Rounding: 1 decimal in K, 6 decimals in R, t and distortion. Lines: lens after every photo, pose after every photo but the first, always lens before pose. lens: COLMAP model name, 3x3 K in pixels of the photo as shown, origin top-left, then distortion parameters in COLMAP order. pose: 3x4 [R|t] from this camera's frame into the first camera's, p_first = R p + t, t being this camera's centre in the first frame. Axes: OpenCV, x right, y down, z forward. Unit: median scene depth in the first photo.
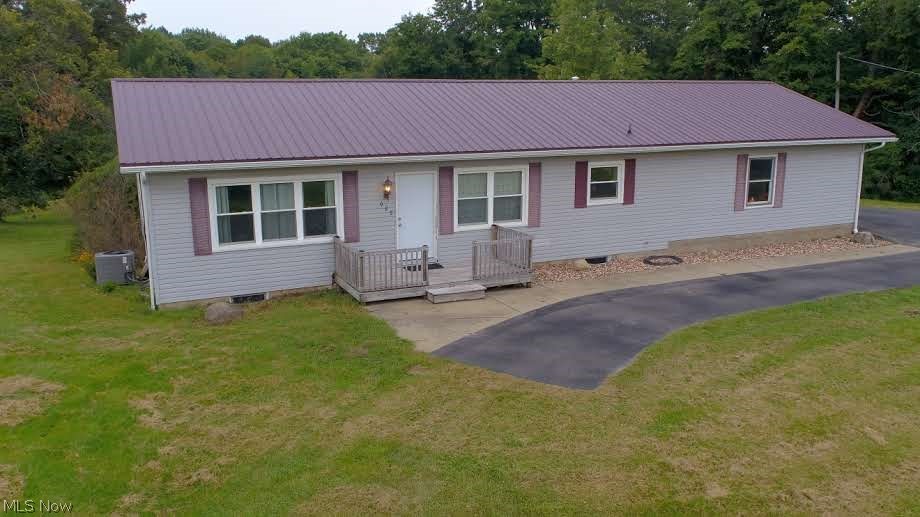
lens RADIAL K [[746.4, 0, 441.7], [0, 746.4, 286.3], [0, 0, 1]] dist [-0.004763, -0.002567]
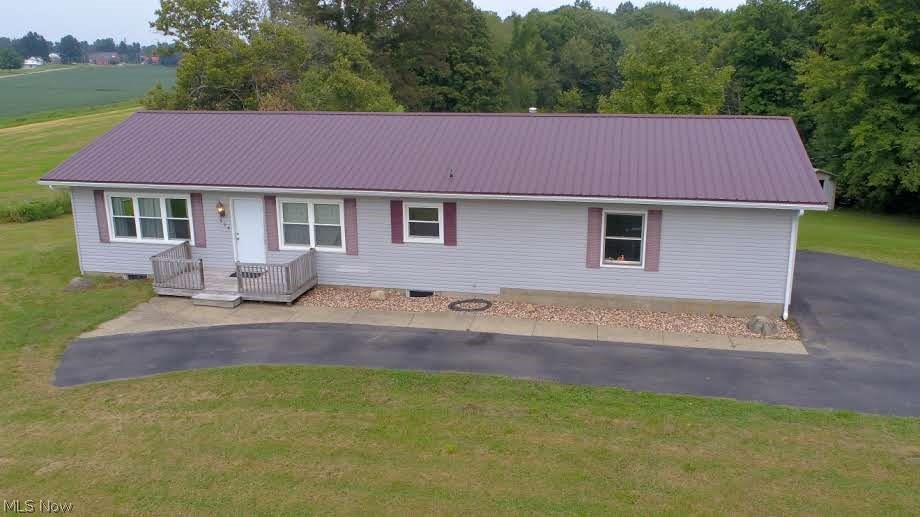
lens RADIAL K [[751.2, 0, 460.0], [0, 751.2, 258.5], [0, 0, 1]] dist [0.004986, -0.001994]
pose [[0.811587, 0.148475, -0.565050, 0.932489], [-0.141932, 0.988301, 0.055831, -0.166444], [0.566729, 0.034887, 0.823166, 0.166059]]
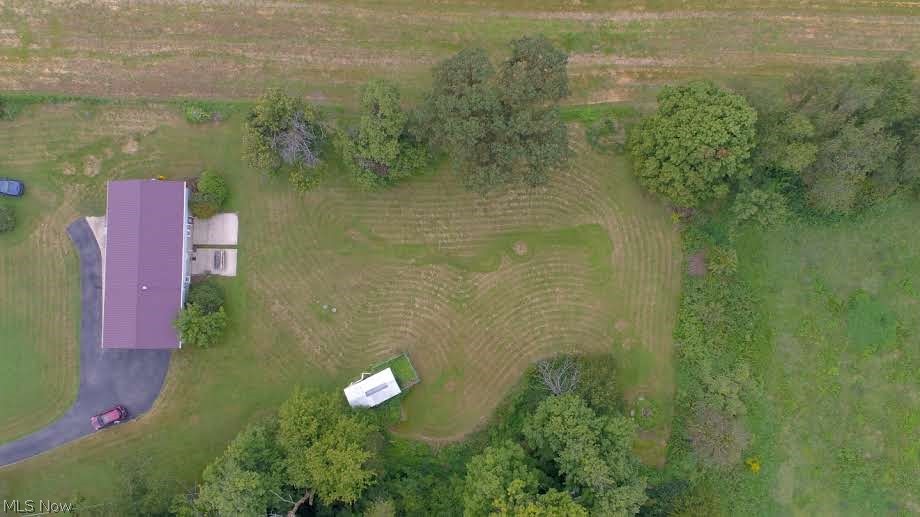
lens RADIAL K [[751.2, 0, 460.0], [0, 751.2, 258.5], [0, 0, 1]] dist [0.004986, -0.001994]
pose [[-0.408633, 0.912065, -0.034005, -0.678961], [-0.203173, -0.054578, 0.977621, -5.987416], [0.889798, 0.406397, 0.207609, 2.138308]]
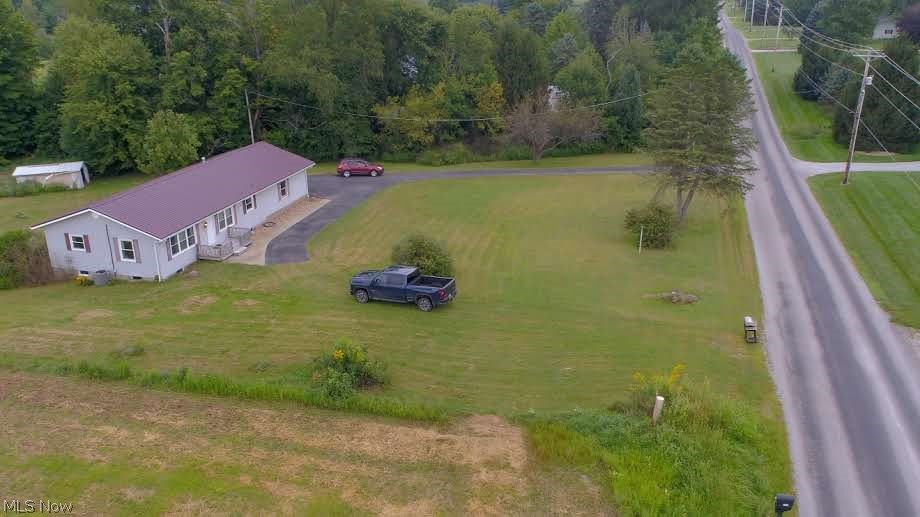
lens RADIAL K [[751.2, 0, 460.0], [0, 751.2, 258.5], [0, 0, 1]] dist [0.004986, -0.001994]
pose [[0.633410, -0.269814, 0.725253, -1.584581], [0.197804, 0.962560, 0.185343, -0.340287], [-0.748108, 0.026059, 0.663065, -1.720669]]
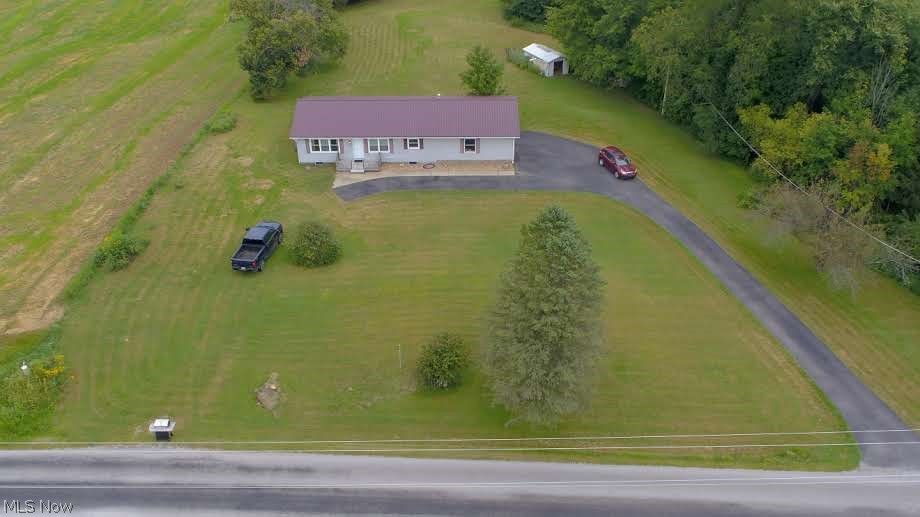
lens RADIAL K [[751.2, 0, 460.0], [0, 751.2, 258.5], [0, 0, 1]] dist [0.004986, -0.001994]
pose [[0.912496, 0.225505, -0.341320, 1.942869], [-0.096206, 0.929239, 0.356733, -1.019136], [0.397613, -0.292680, 0.869622, -2.442755]]
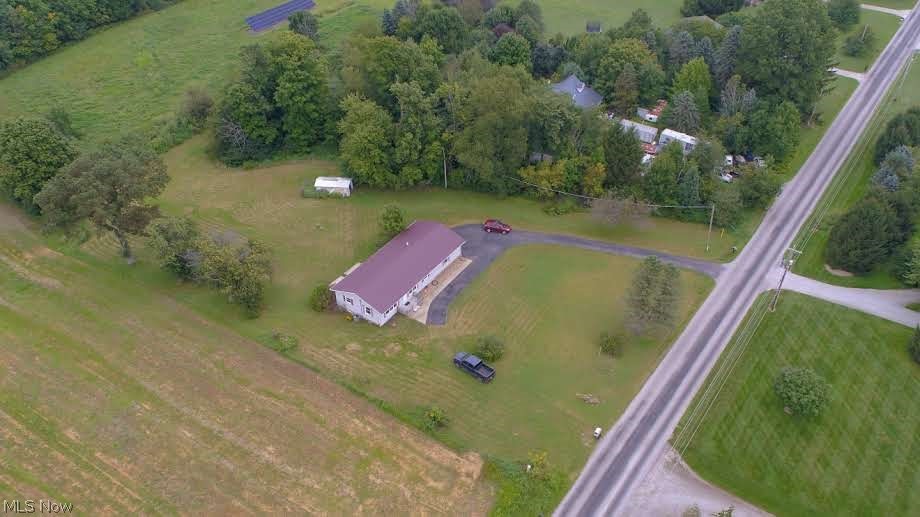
lens RADIAL K [[751.2, 0, 460.0], [0, 751.2, 258.5], [0, 0, 1]] dist [0.004986, -0.001994]
pose [[0.849736, -0.325998, 0.414336, -2.143982], [0.133786, 0.893515, 0.428640, -3.017161], [-0.509951, -0.308799, 0.802866, -4.223135]]
